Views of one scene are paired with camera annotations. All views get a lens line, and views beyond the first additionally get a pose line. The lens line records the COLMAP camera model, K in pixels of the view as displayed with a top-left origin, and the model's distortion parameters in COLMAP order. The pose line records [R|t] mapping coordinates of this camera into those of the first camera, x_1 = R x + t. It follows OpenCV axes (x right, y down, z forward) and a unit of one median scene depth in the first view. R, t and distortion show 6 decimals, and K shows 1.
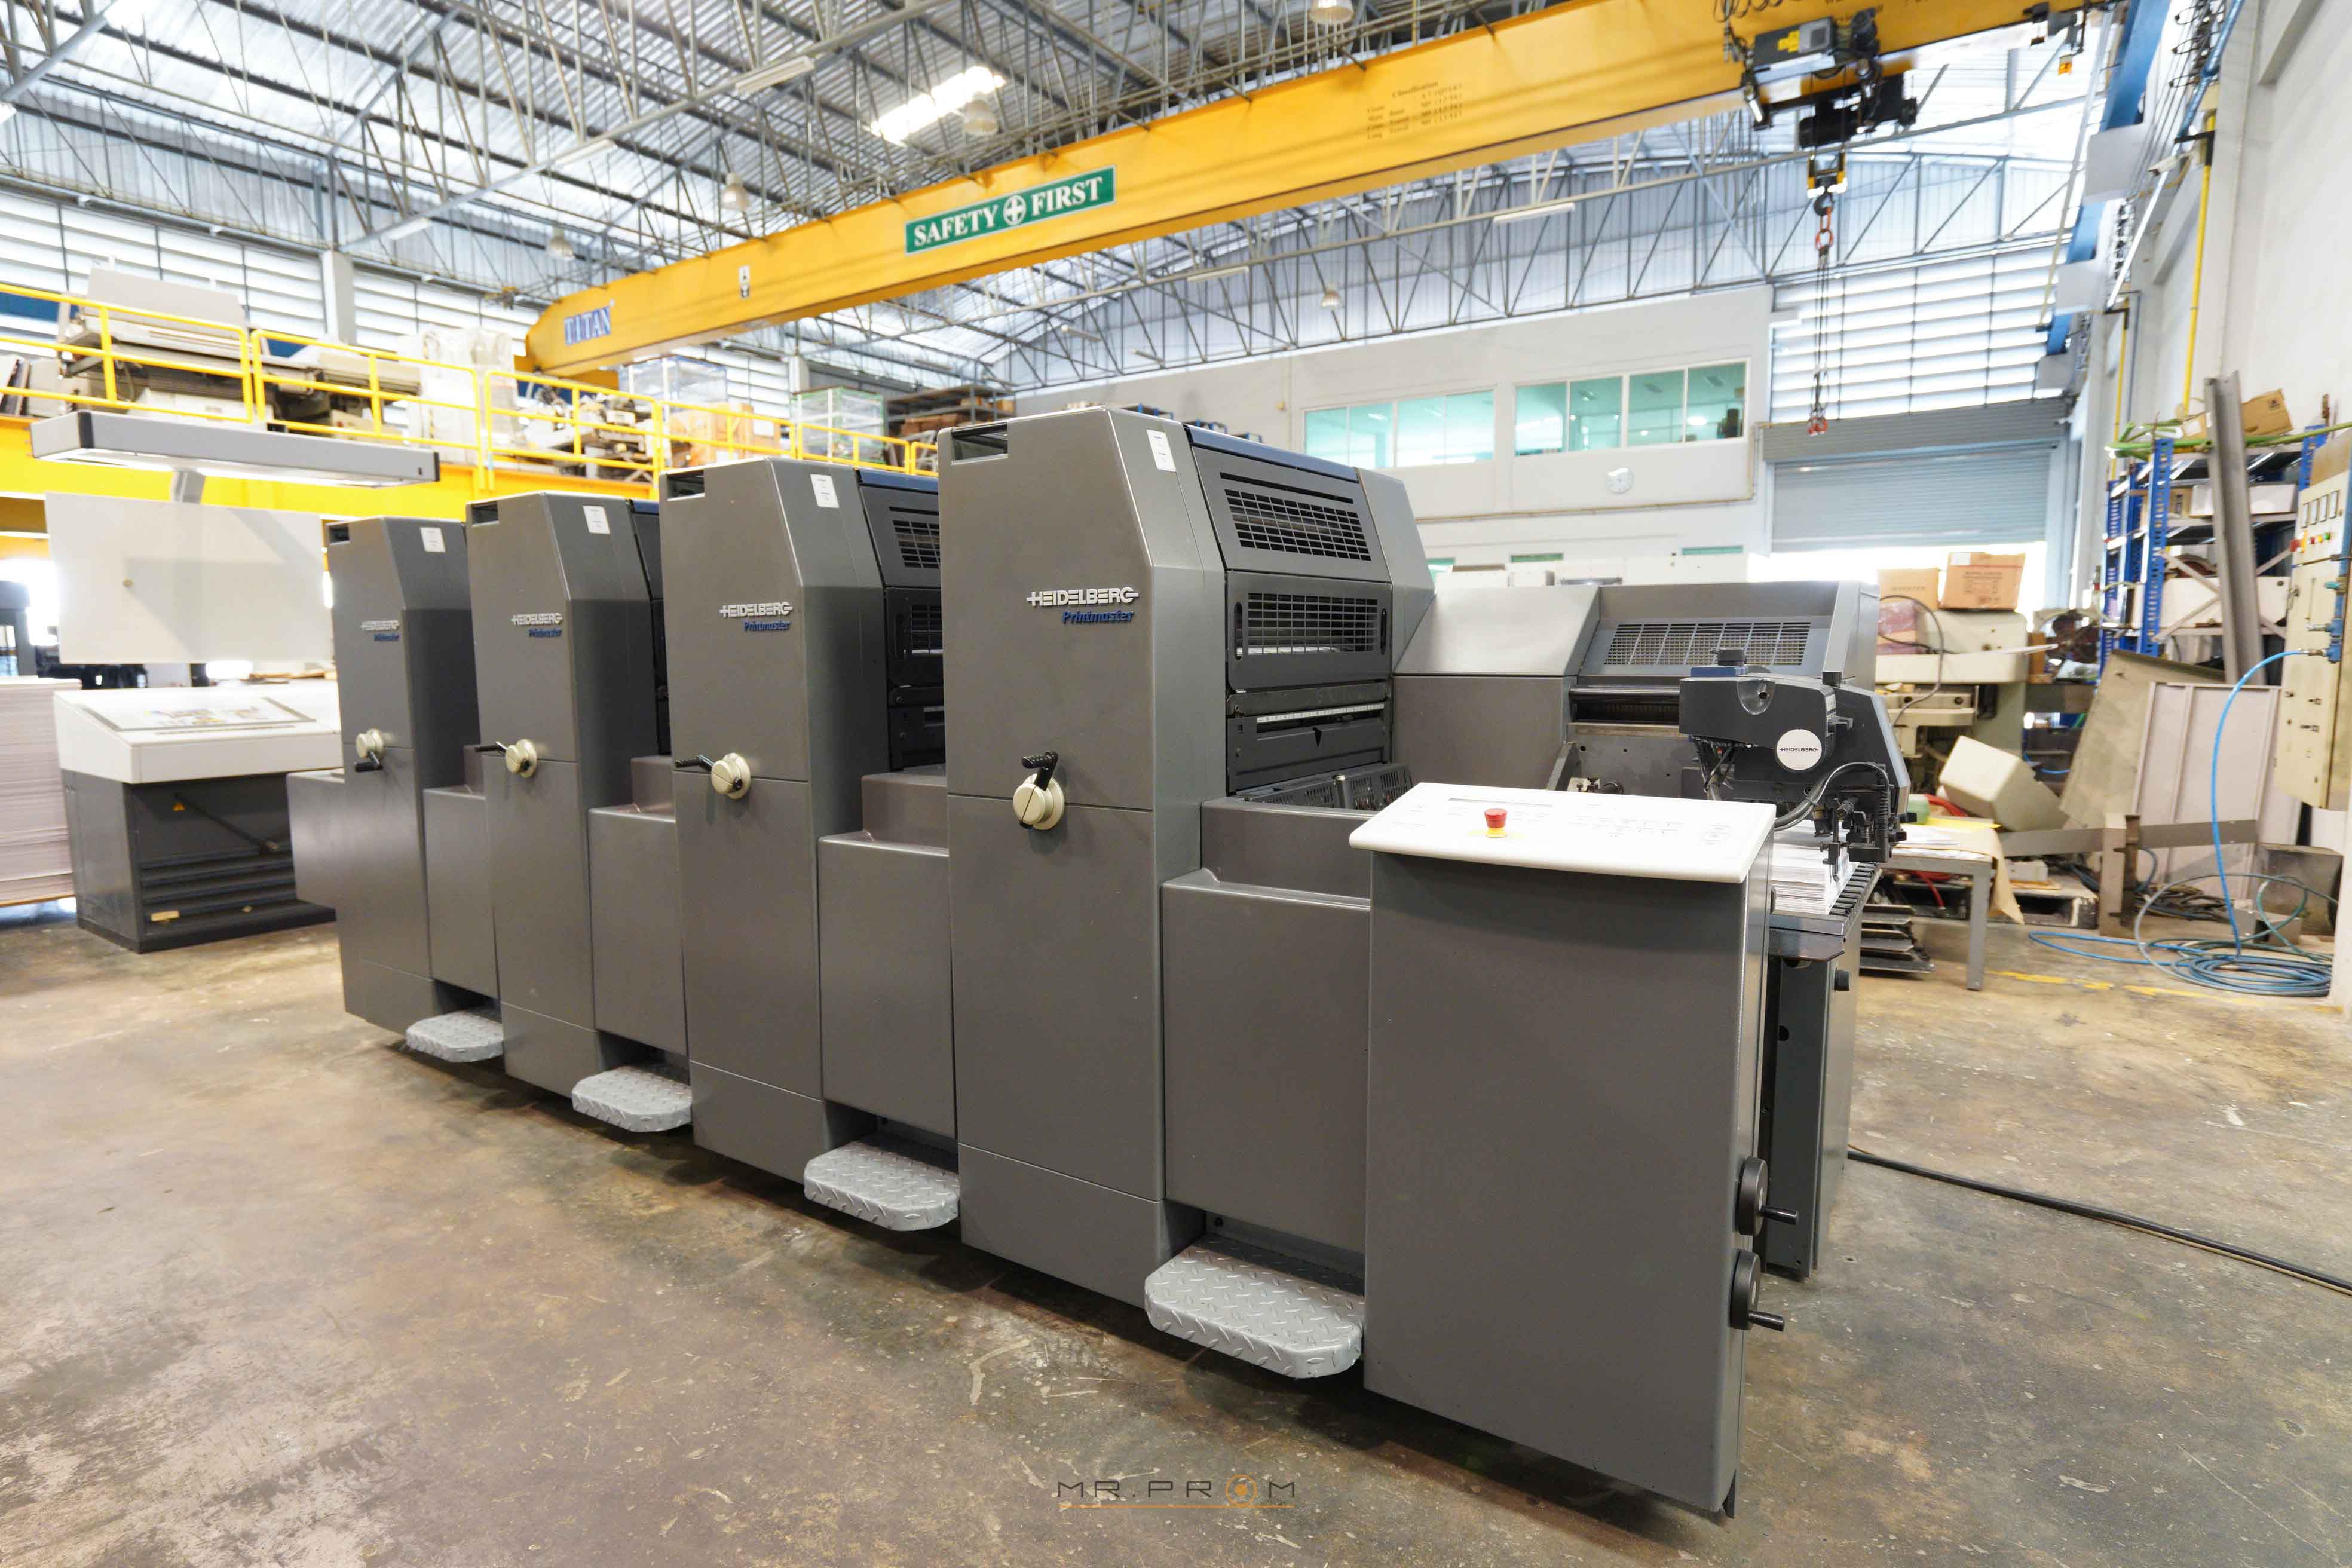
lens RADIAL K [[1244.4, 0, 1166.9], [0, 1244.4, 783.0], [0, 0, 1]] dist [-0.044686, 0.028513]
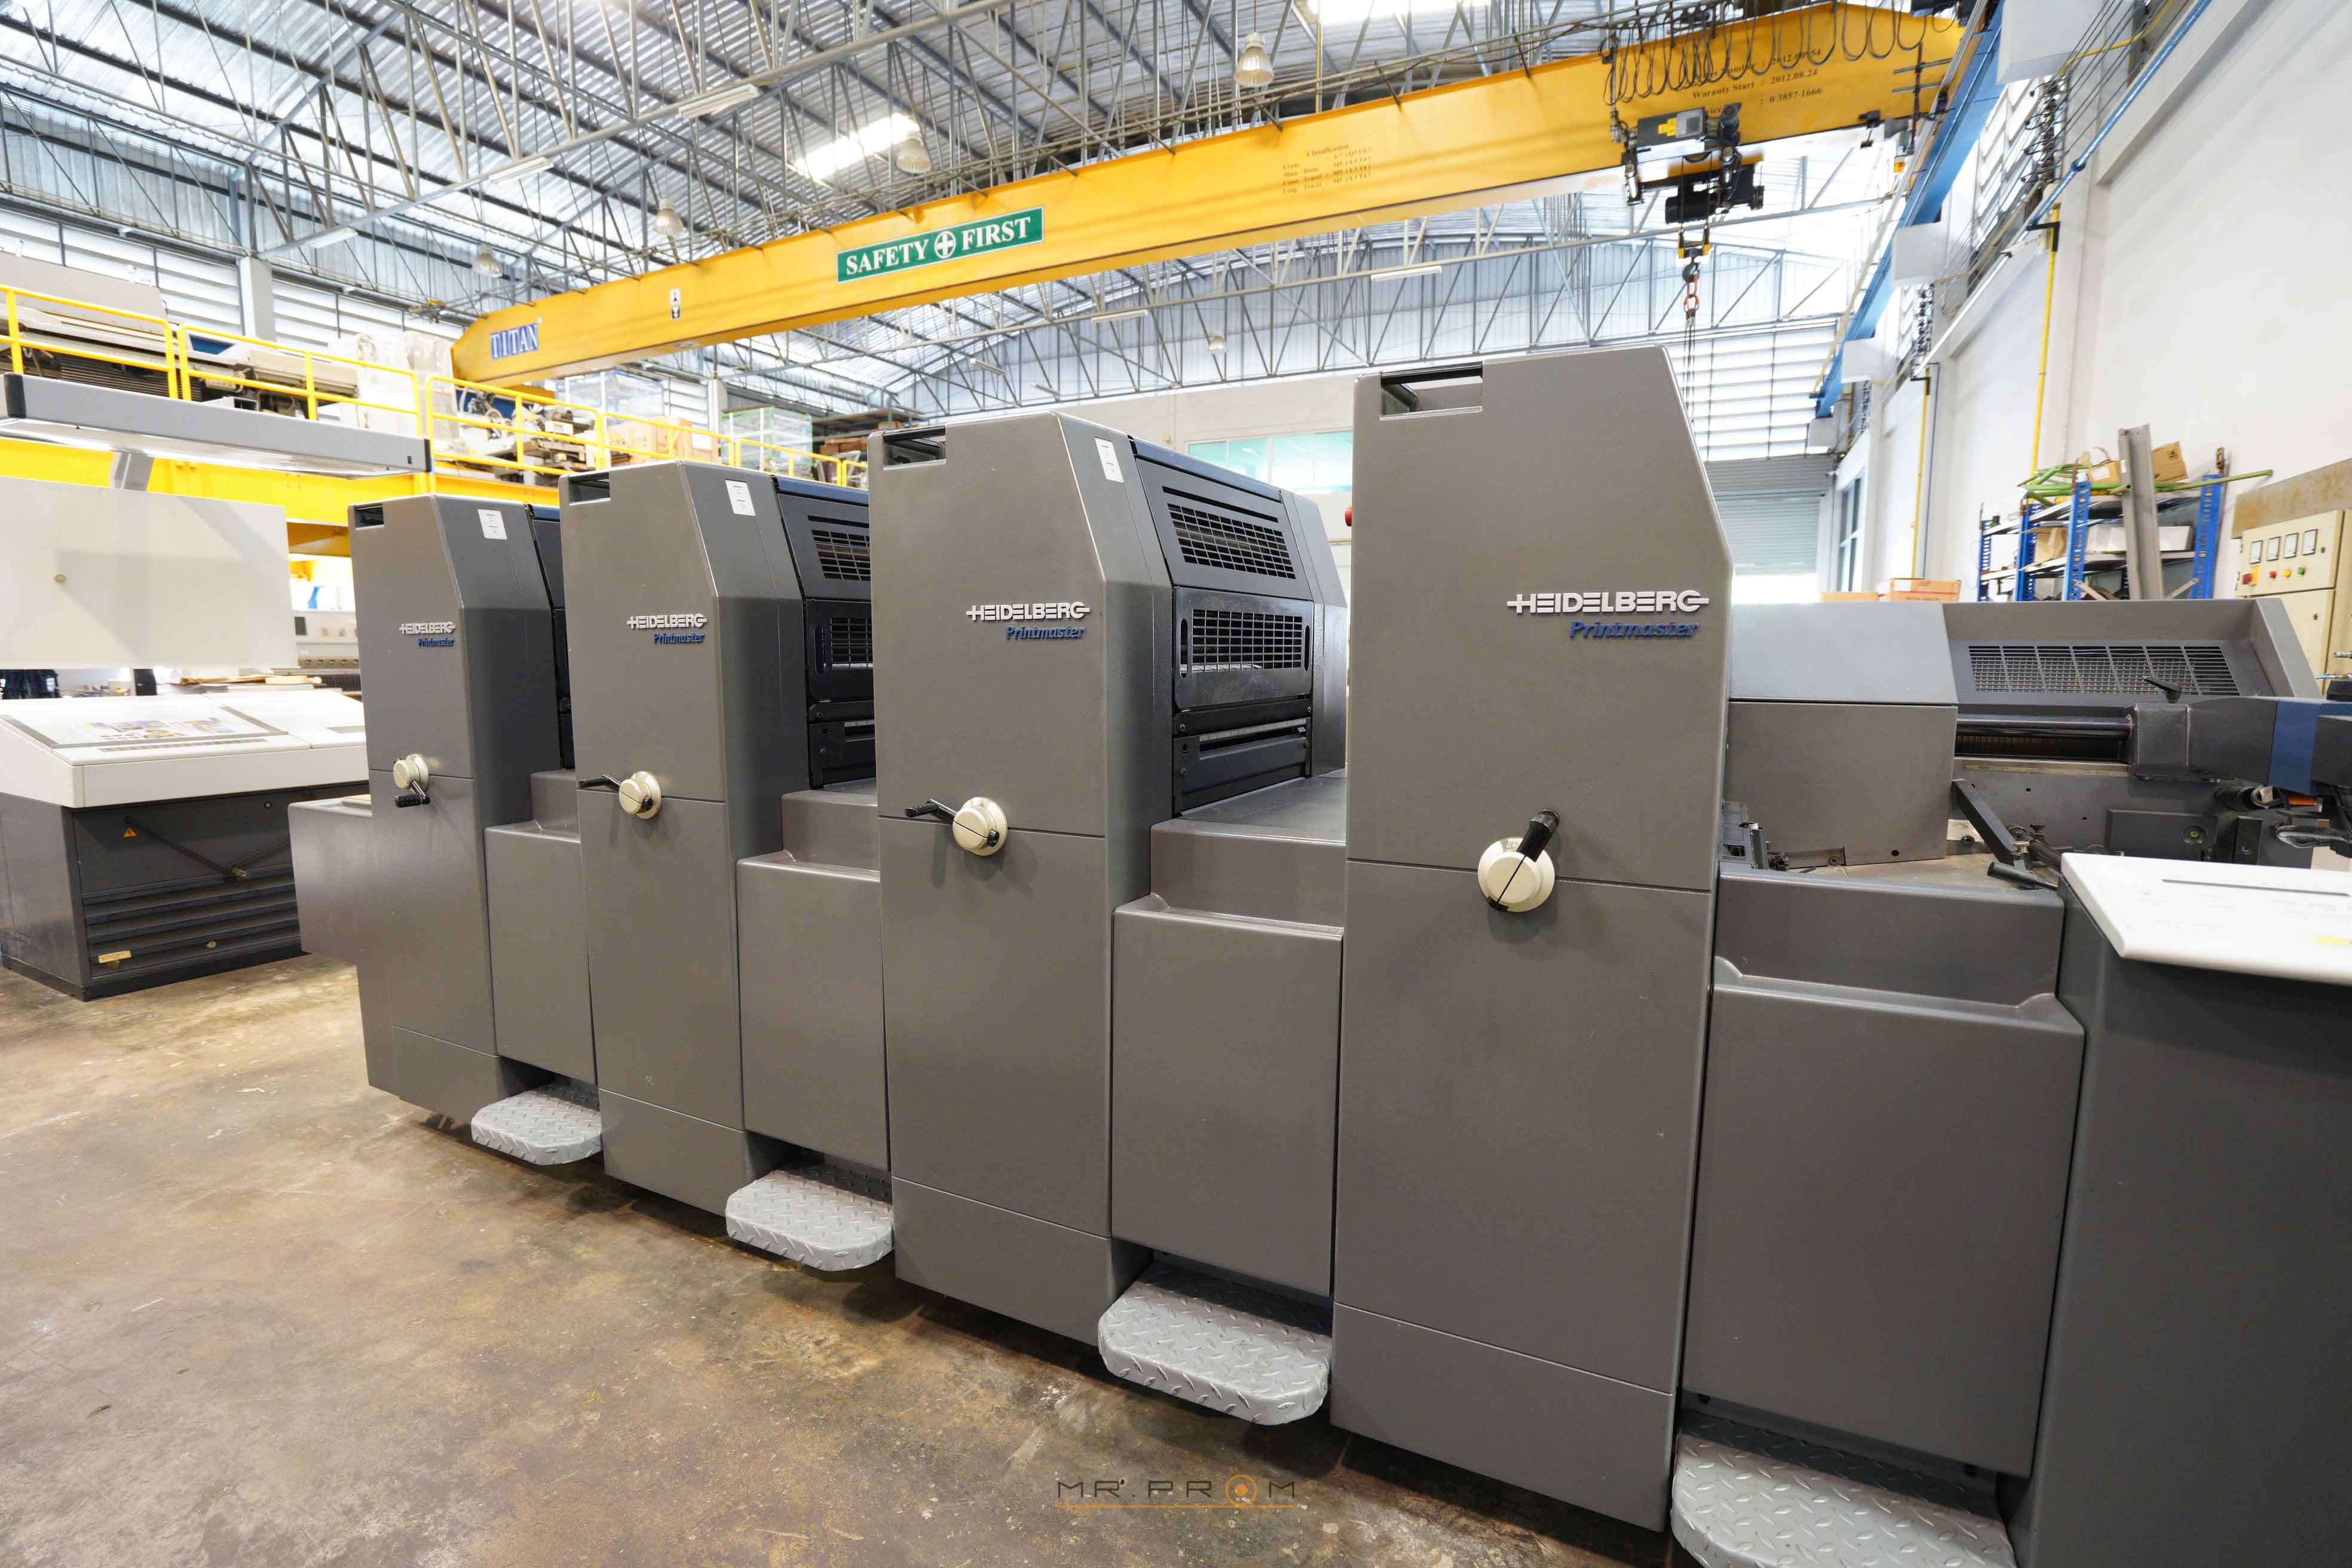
lens RADIAL K [[1093.8, 0, 1168.5], [0, 1093.8, 784.2], [0, 0, 1]] dist [-0.054469, 0.018976]
pose [[0.992387, -0.005815, 0.123017, -0.047045], [0.004700, 0.999945, 0.009350, -0.005626], [-0.123065, -0.008700, 0.992360, 0.045612]]
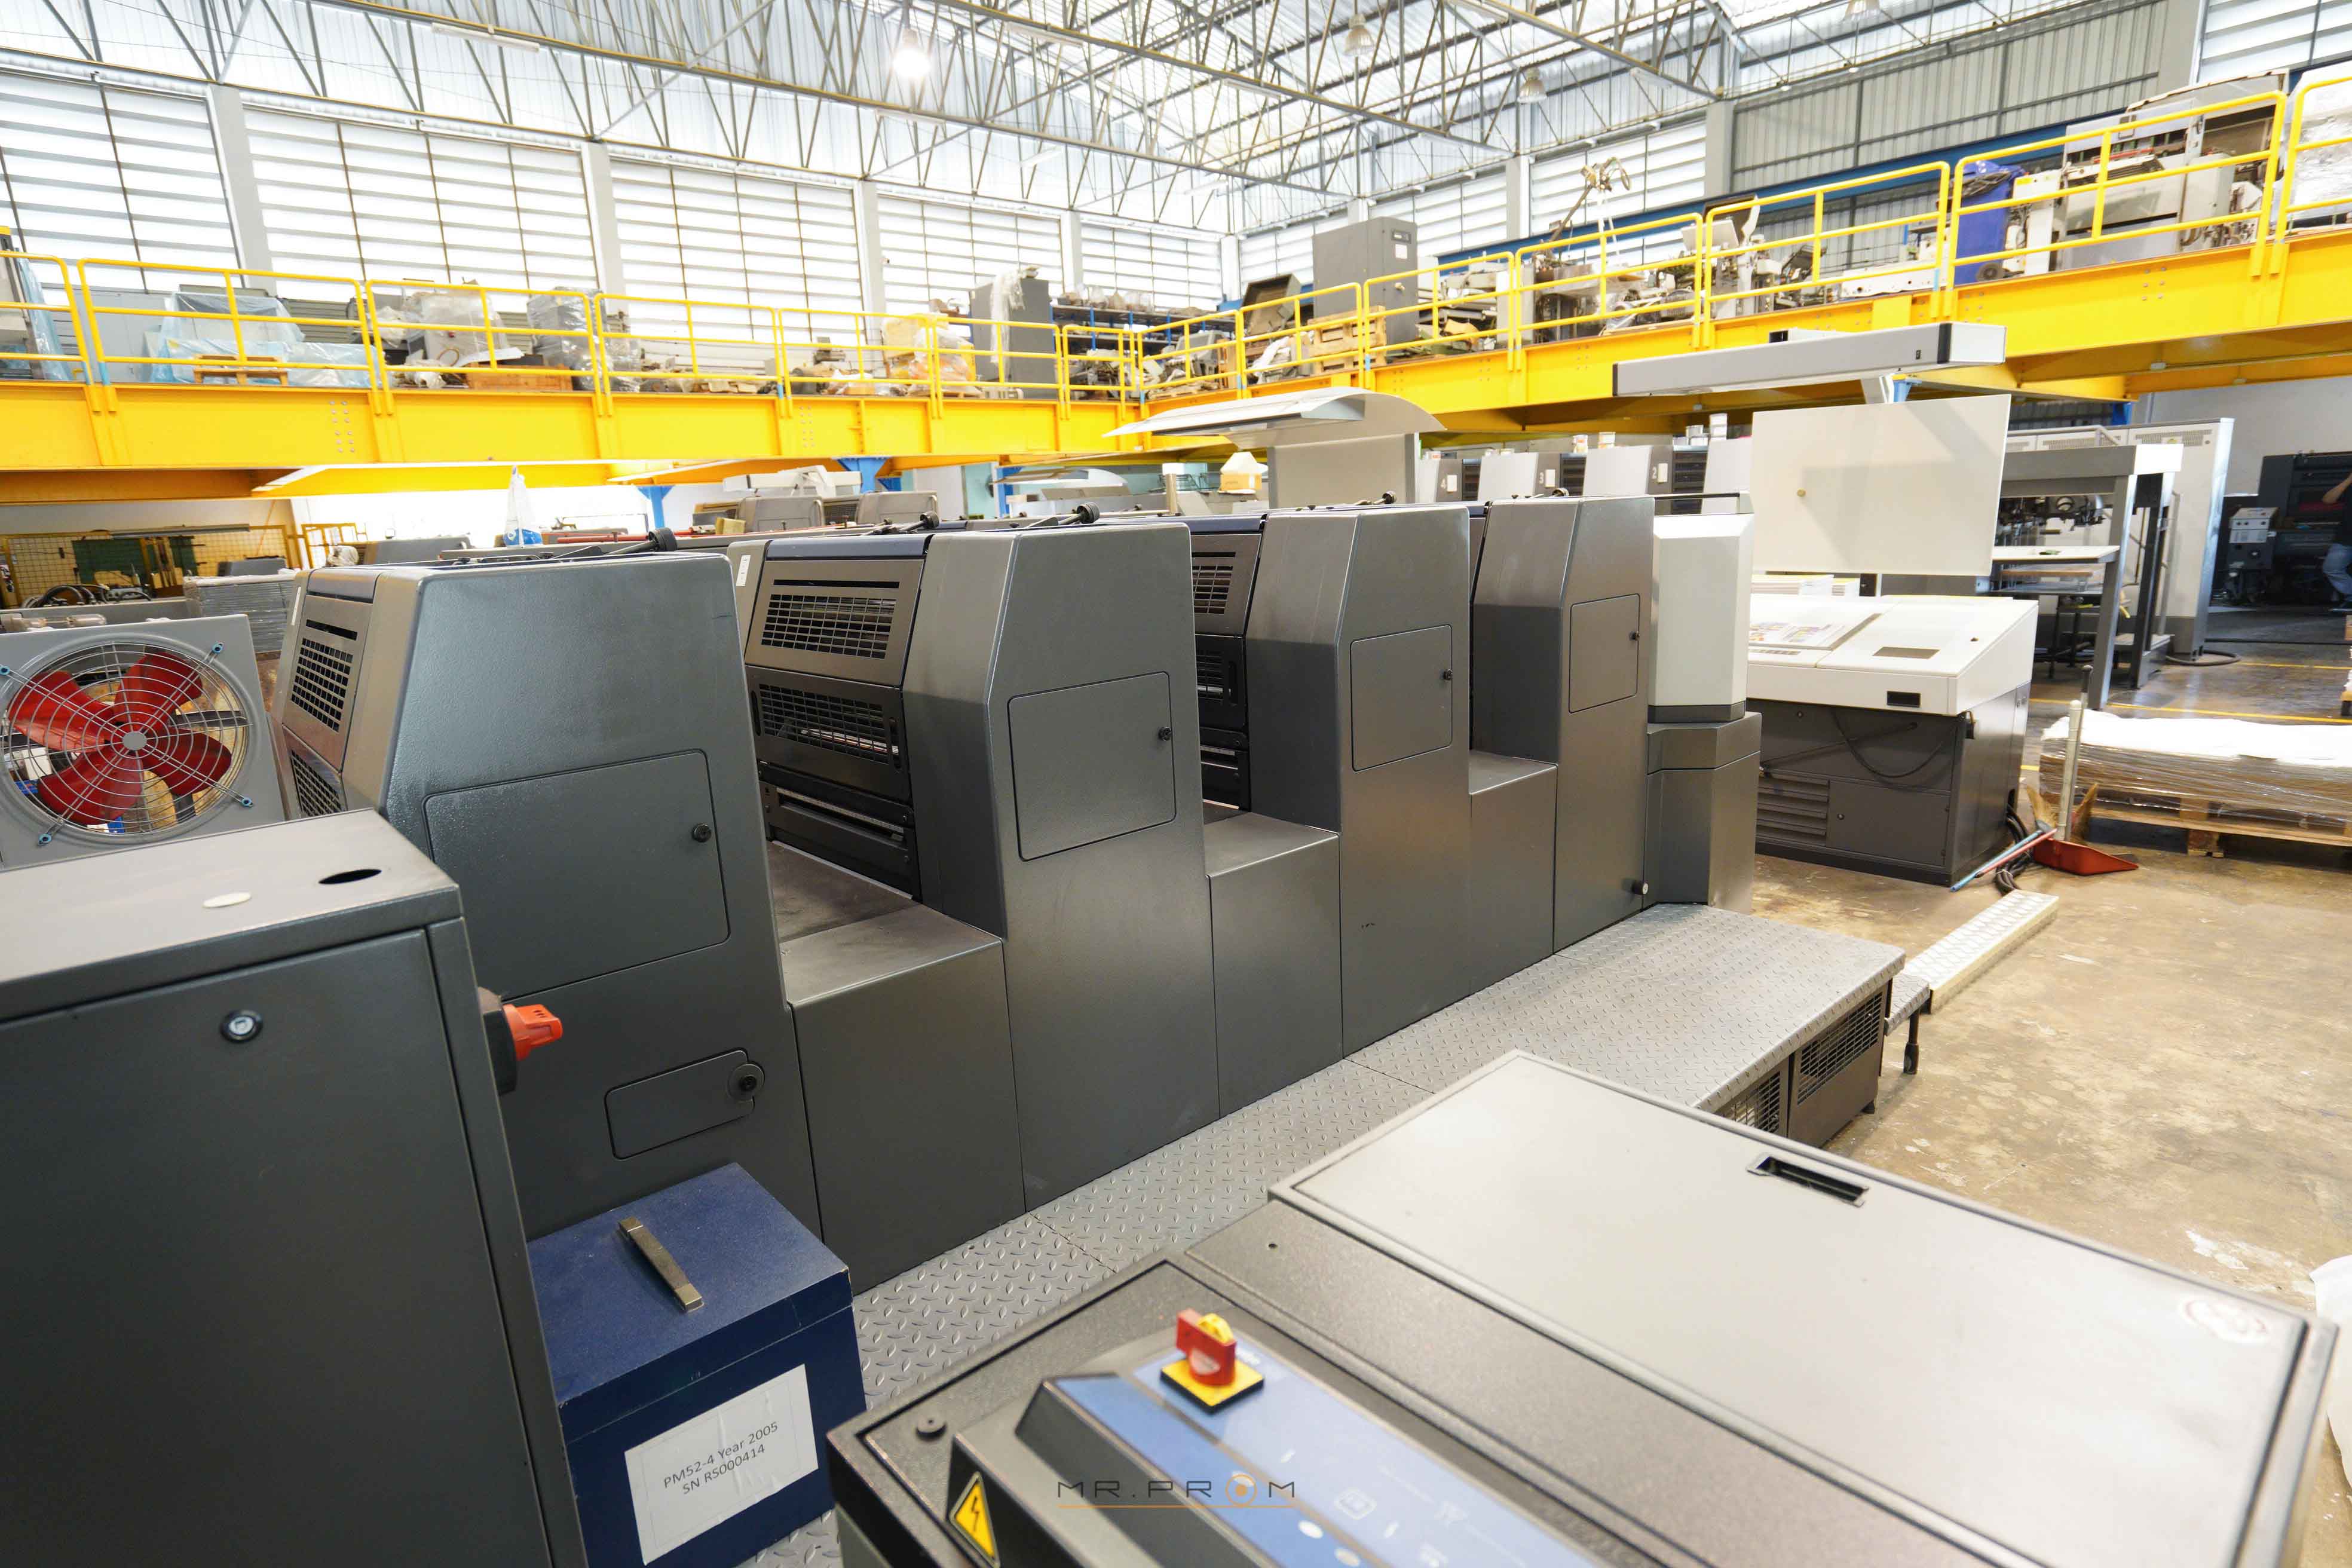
lens RADIAL K [[1244.4, 0, 1166.9], [0, 1244.4, 783.0], [0, 0, 1]] dist [-0.044686, 0.028513]
pose [[-0.236230, 0.237047, -0.942340, 0.100907], [-0.061476, 0.964199, 0.257956, -0.051920], [0.969751, 0.118869, -0.213200, 0.233401]]
